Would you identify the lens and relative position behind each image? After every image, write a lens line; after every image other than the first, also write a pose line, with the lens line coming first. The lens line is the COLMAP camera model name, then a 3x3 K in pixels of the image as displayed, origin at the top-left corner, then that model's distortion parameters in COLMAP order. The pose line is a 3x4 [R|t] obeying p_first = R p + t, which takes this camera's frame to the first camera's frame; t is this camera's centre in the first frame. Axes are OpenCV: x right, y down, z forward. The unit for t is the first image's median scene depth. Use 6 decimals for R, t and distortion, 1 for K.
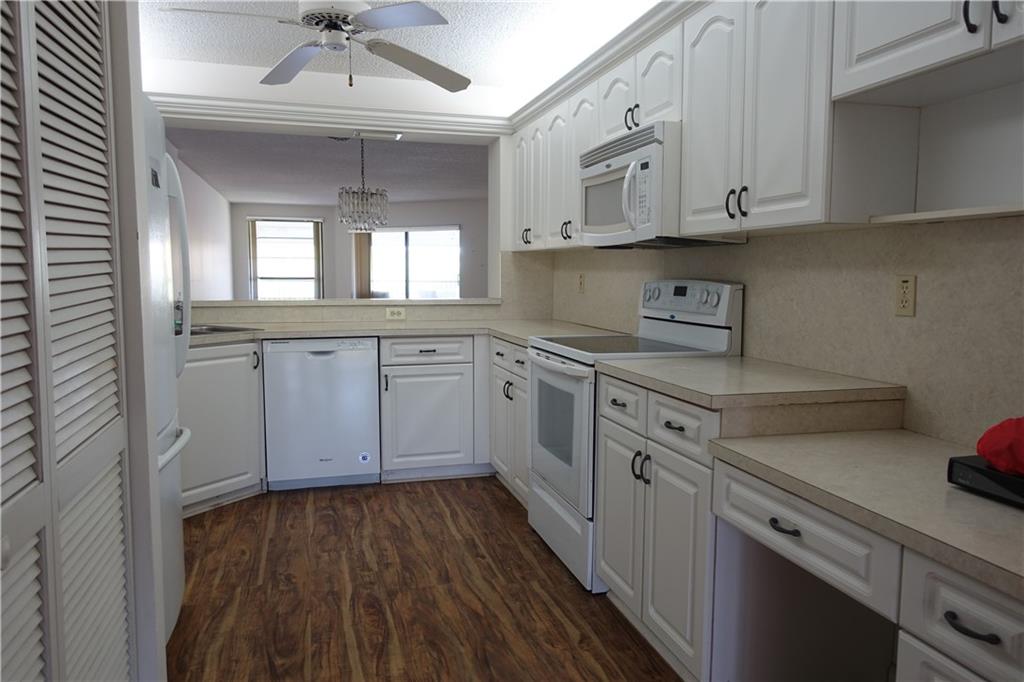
lens RADIAL K [[705.8, 0, 512.0], [0, 705.8, 341.0], [0, 0, 1]] dist [0.000475, 0.000131]
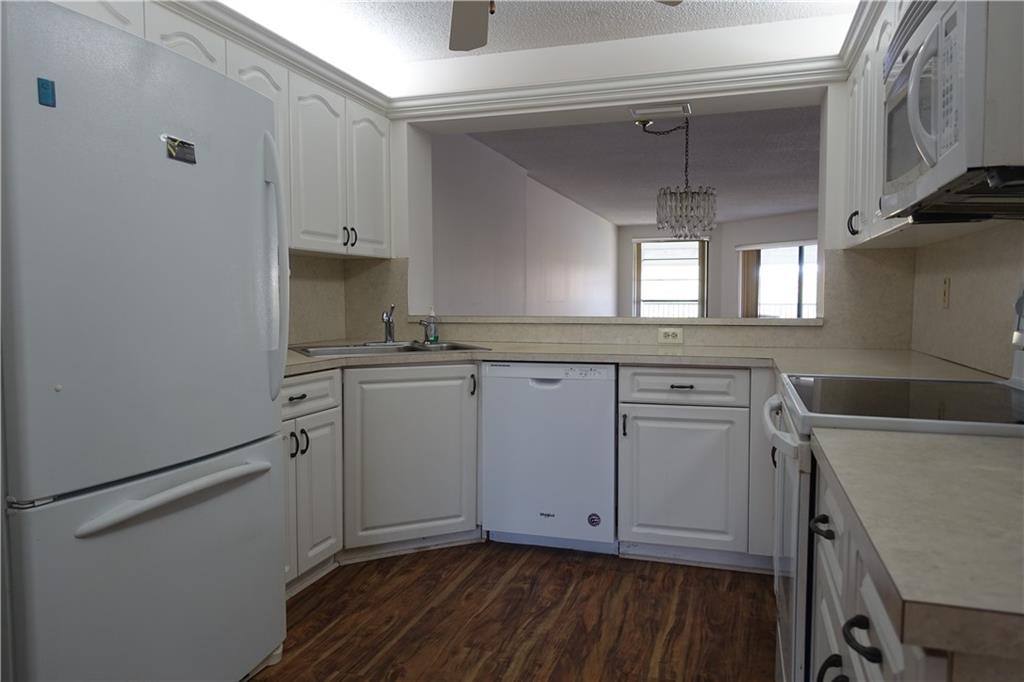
lens RADIAL K [[705.8, 0, 512.0], [0, 705.8, 341.0], [0, 0, 1]] dist [0.000475, 0.000131]
pose [[0.828885, 0.026726, -0.558781, 0.142369], [-0.047550, 0.998609, -0.022772, -0.007940], [0.557395, 0.045446, 0.829003, 0.301682]]
